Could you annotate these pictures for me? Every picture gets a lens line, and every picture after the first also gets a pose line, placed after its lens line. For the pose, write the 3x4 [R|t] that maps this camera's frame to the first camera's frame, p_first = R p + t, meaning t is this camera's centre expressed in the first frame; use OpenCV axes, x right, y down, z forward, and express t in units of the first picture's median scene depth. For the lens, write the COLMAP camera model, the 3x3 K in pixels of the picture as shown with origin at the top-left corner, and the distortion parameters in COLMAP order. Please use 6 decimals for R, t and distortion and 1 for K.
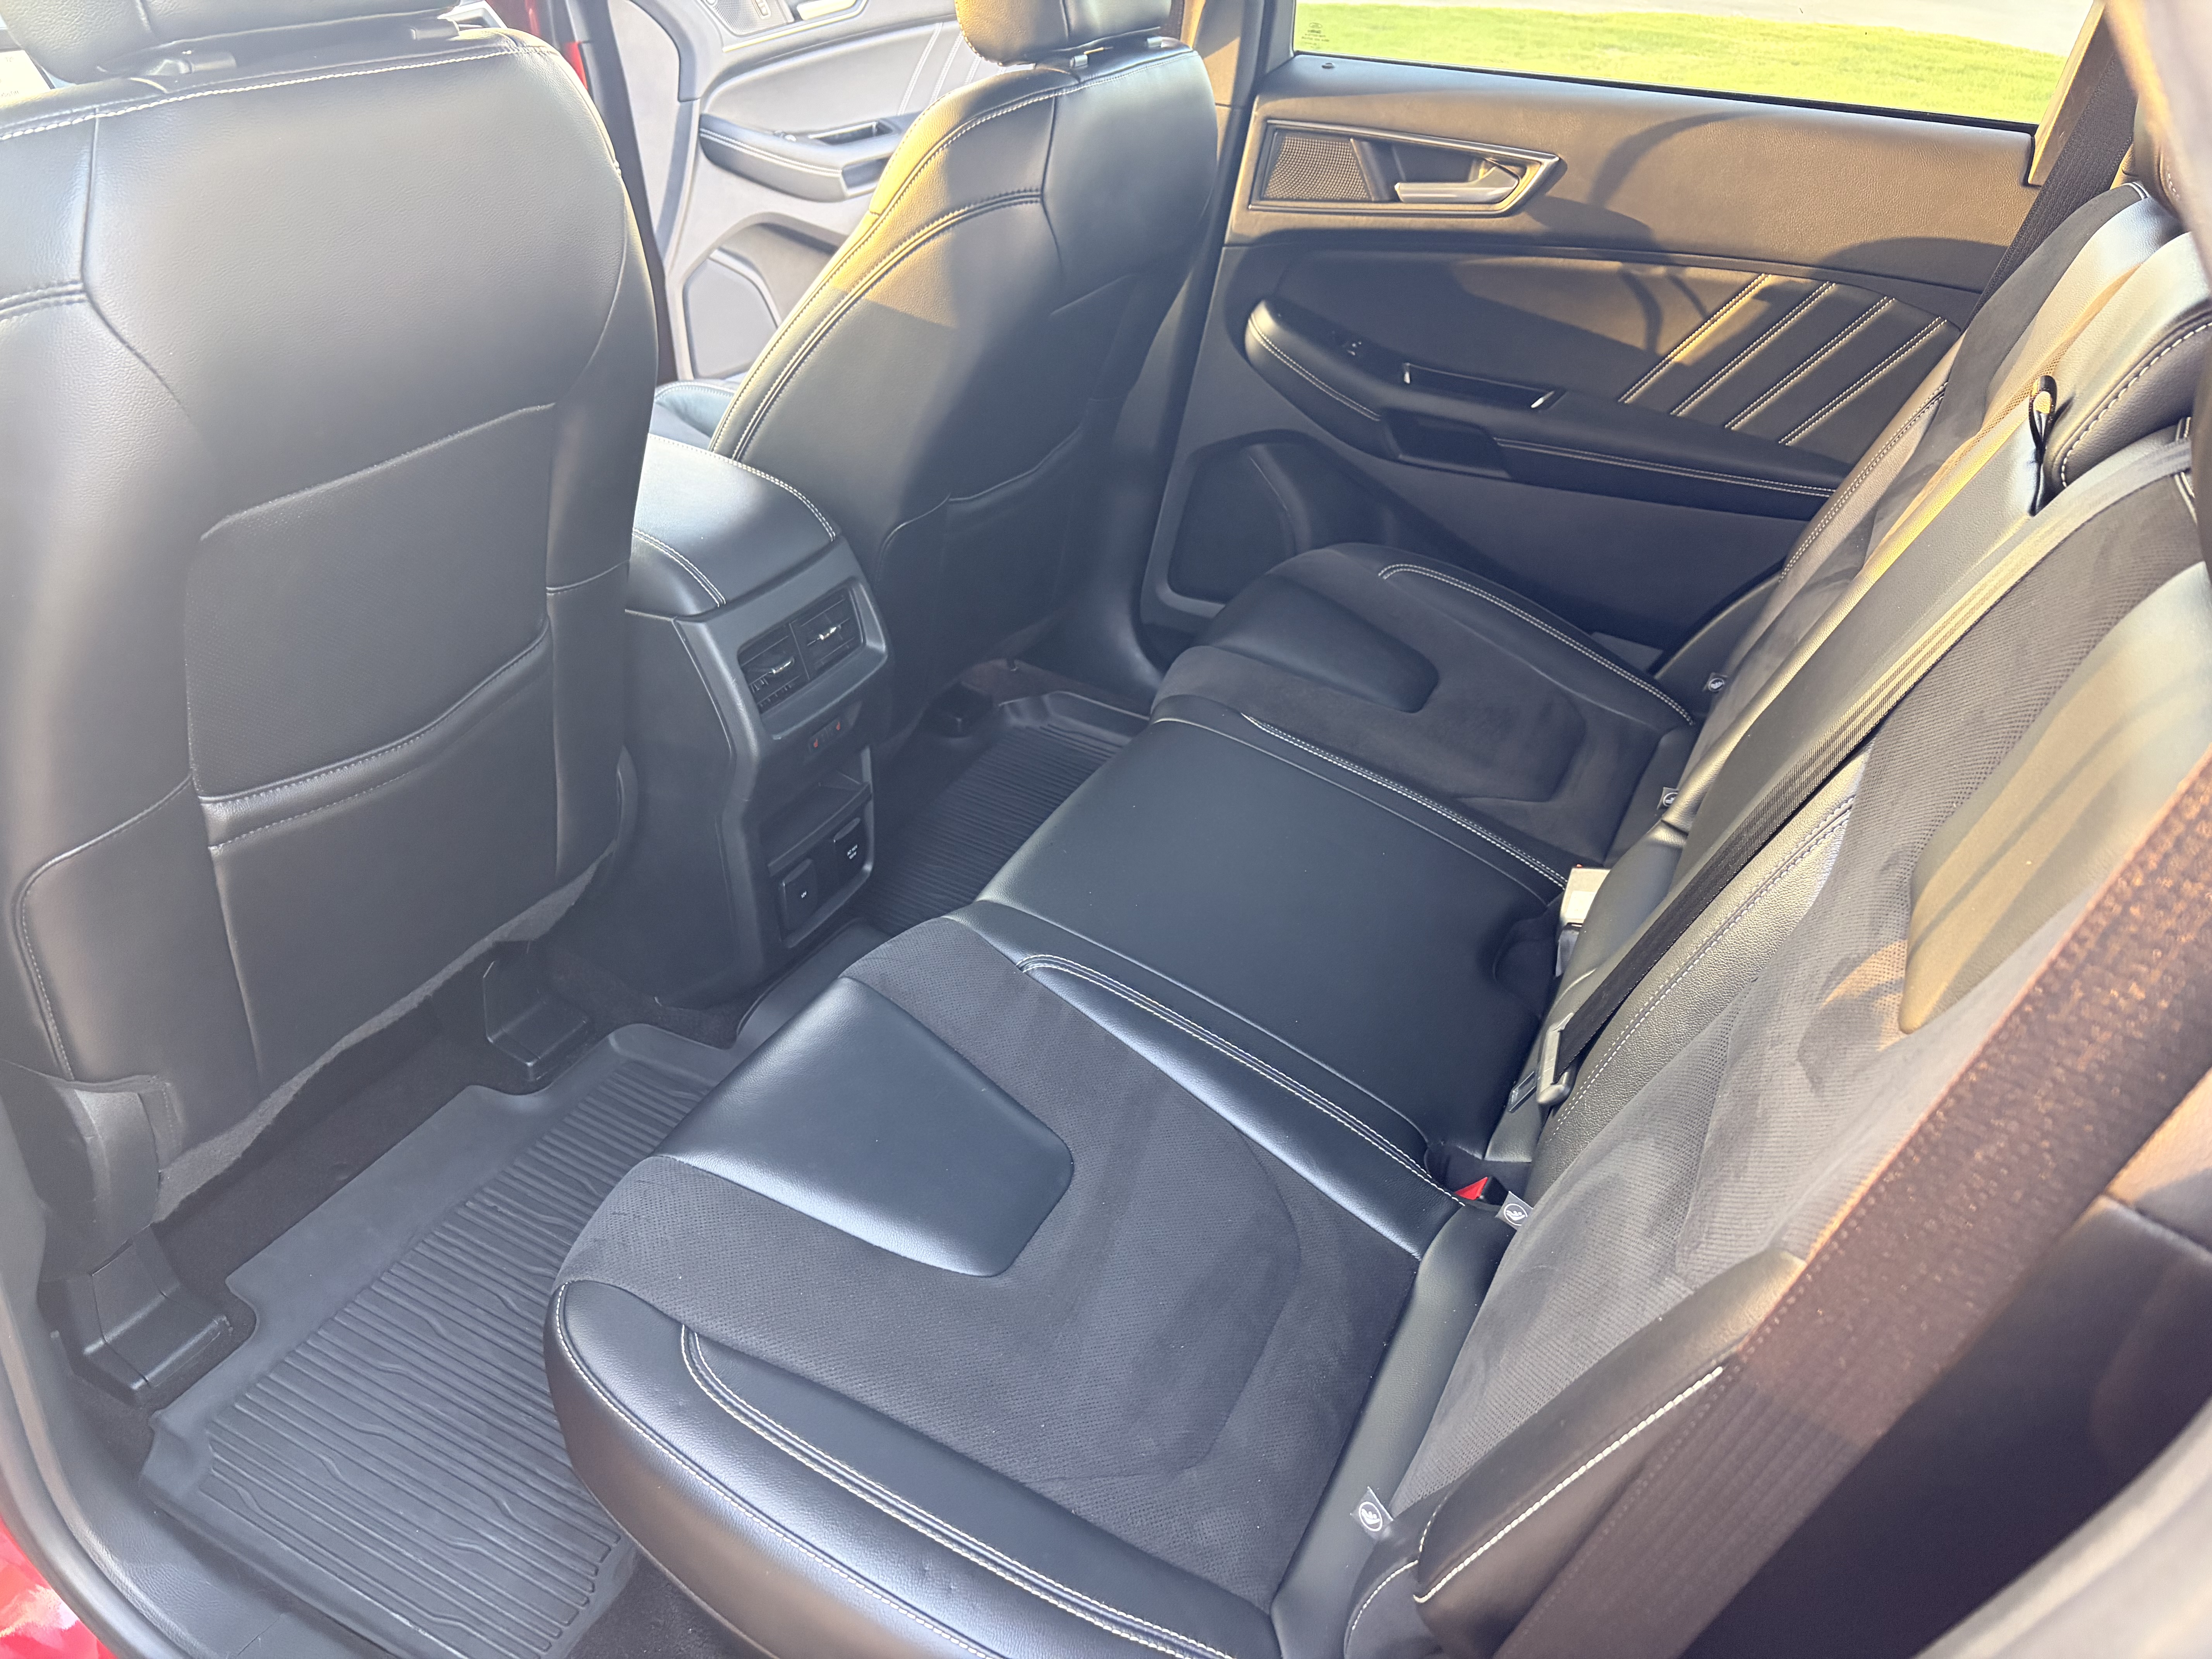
lens RADIAL K [[1726.3, 0, 1105.1], [0, 1726.3, 817.0], [0, 0, 1]] dist [0.057473, -0.079326]
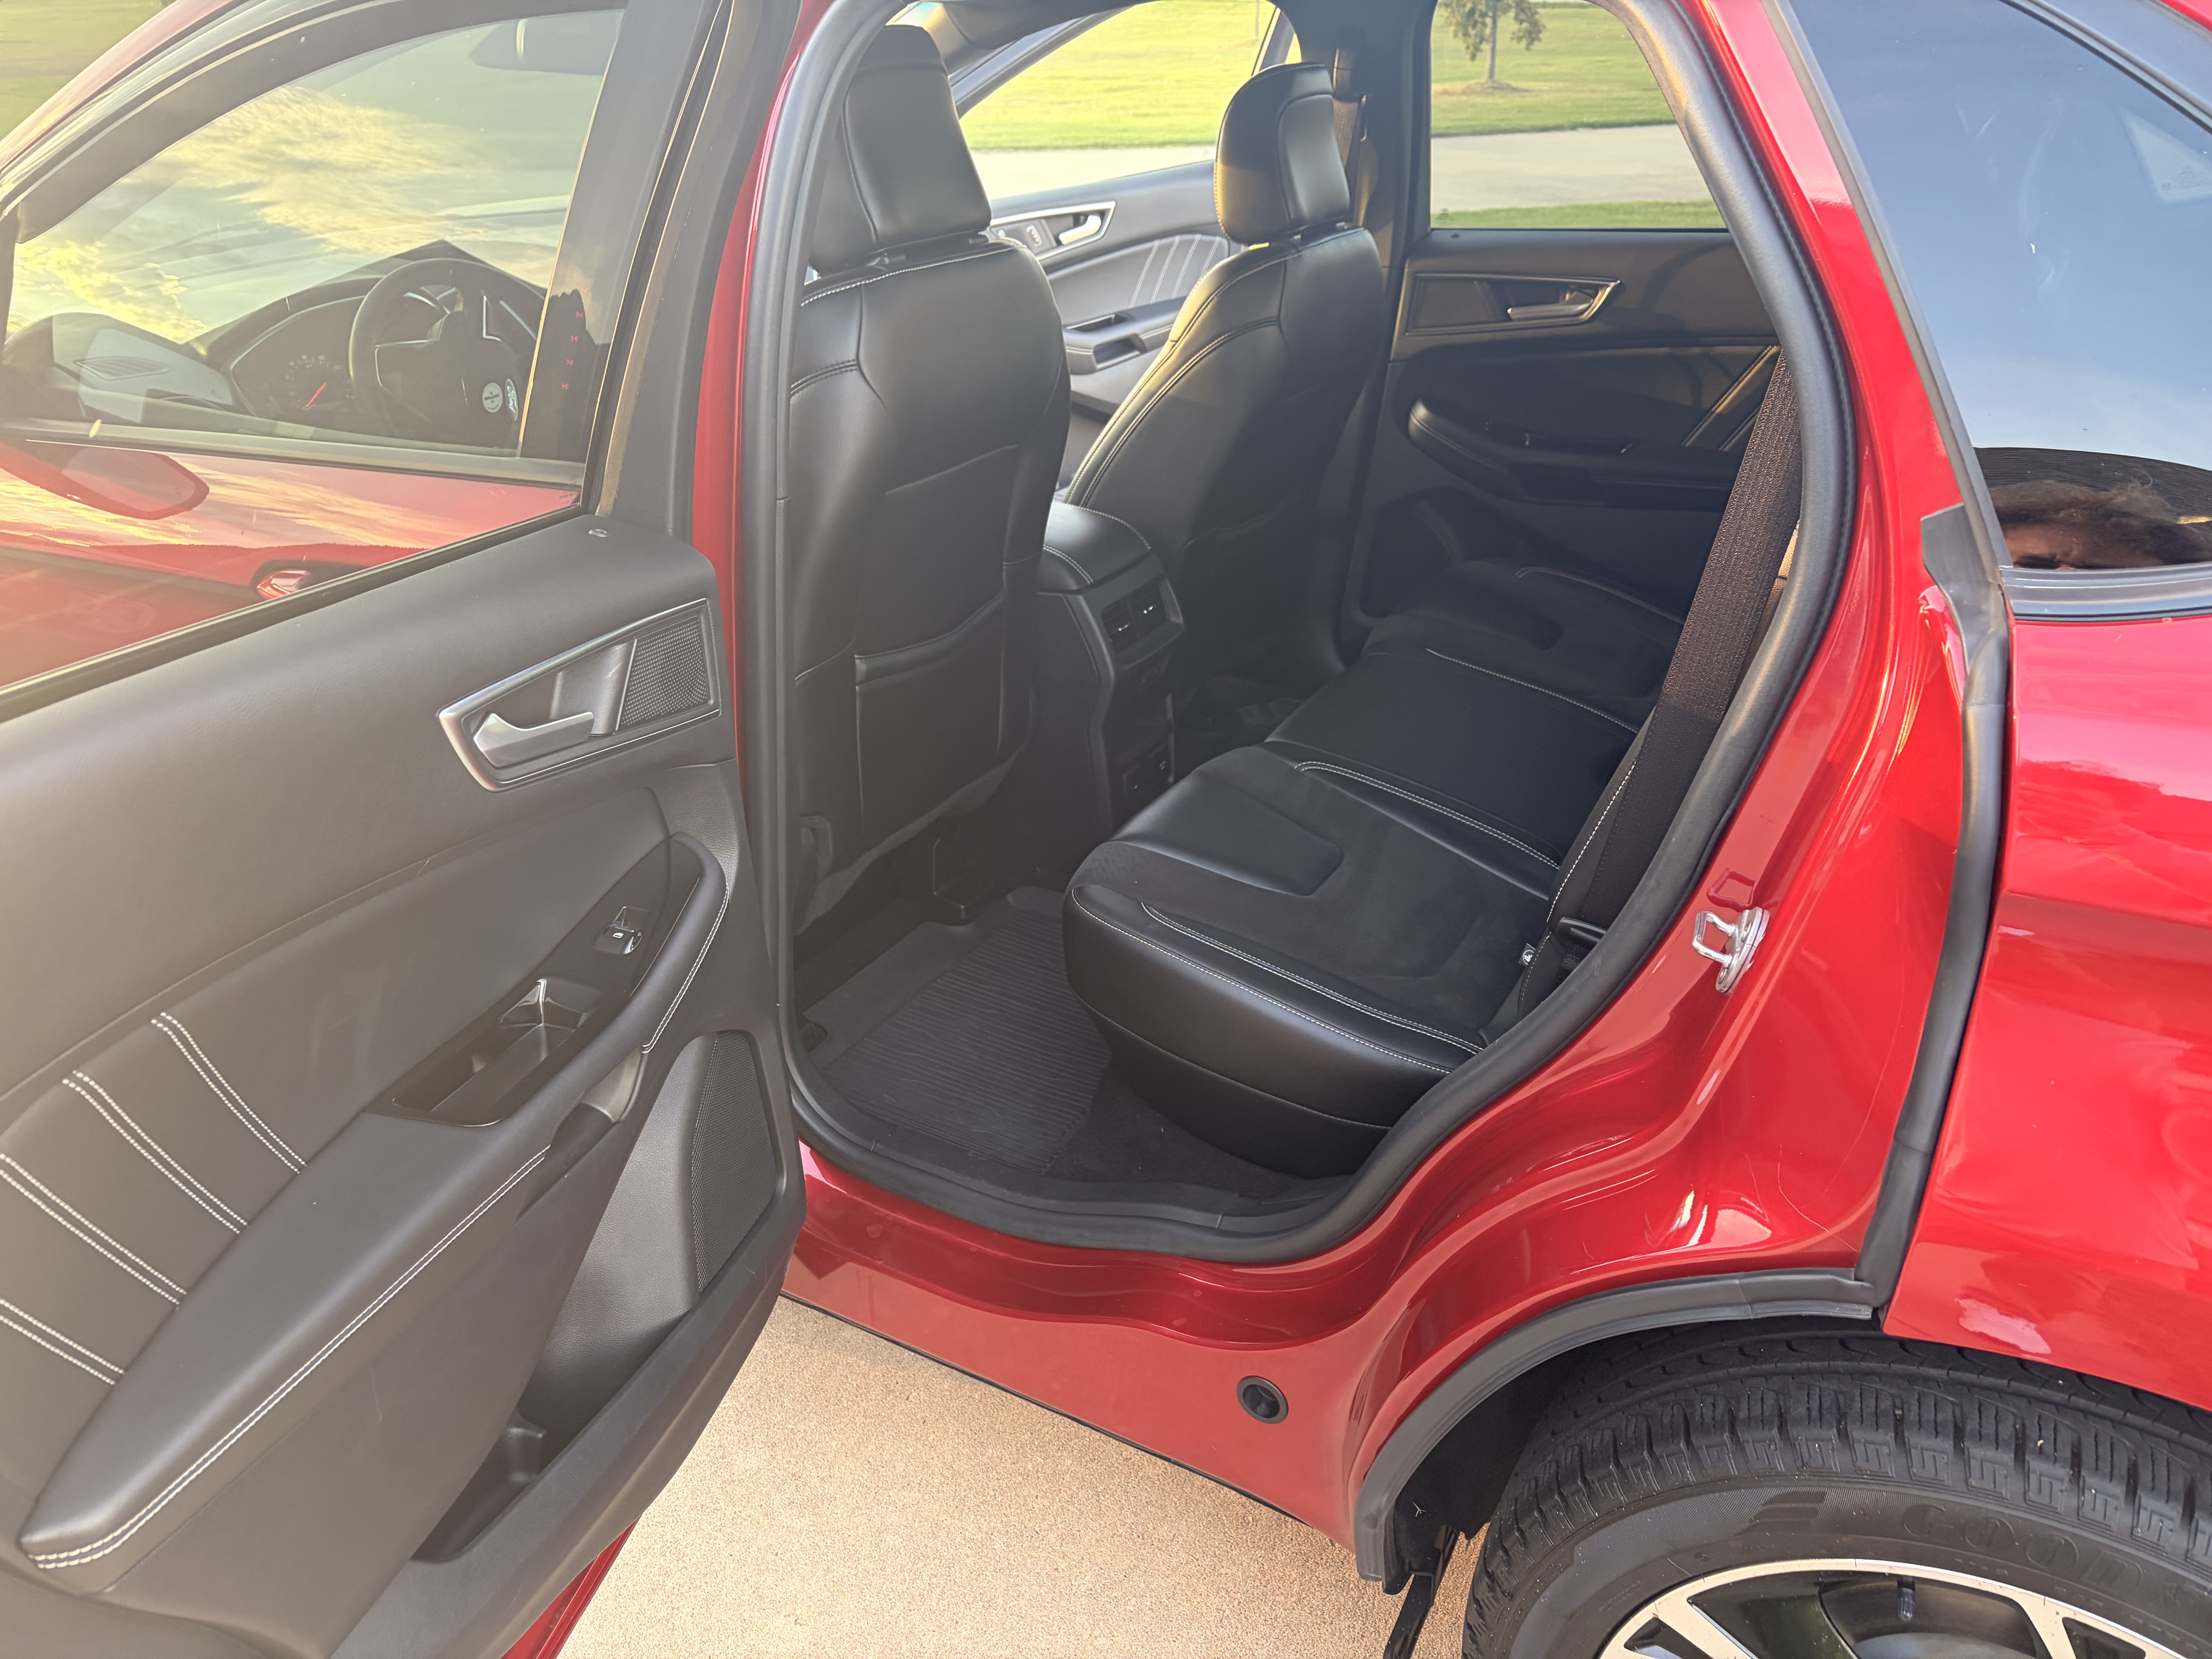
lens RADIAL K [[1690.8, 0, 1118.8], [0, 1690.8, 832.2], [0, 0, 1]] dist [0.043808, -0.061262]
pose [[0.994778, -0.051851, -0.087910, -0.058796], [0.042780, 0.993854, -0.102102, 0.220184], [0.092664, 0.097808, 0.990882, -0.429809]]
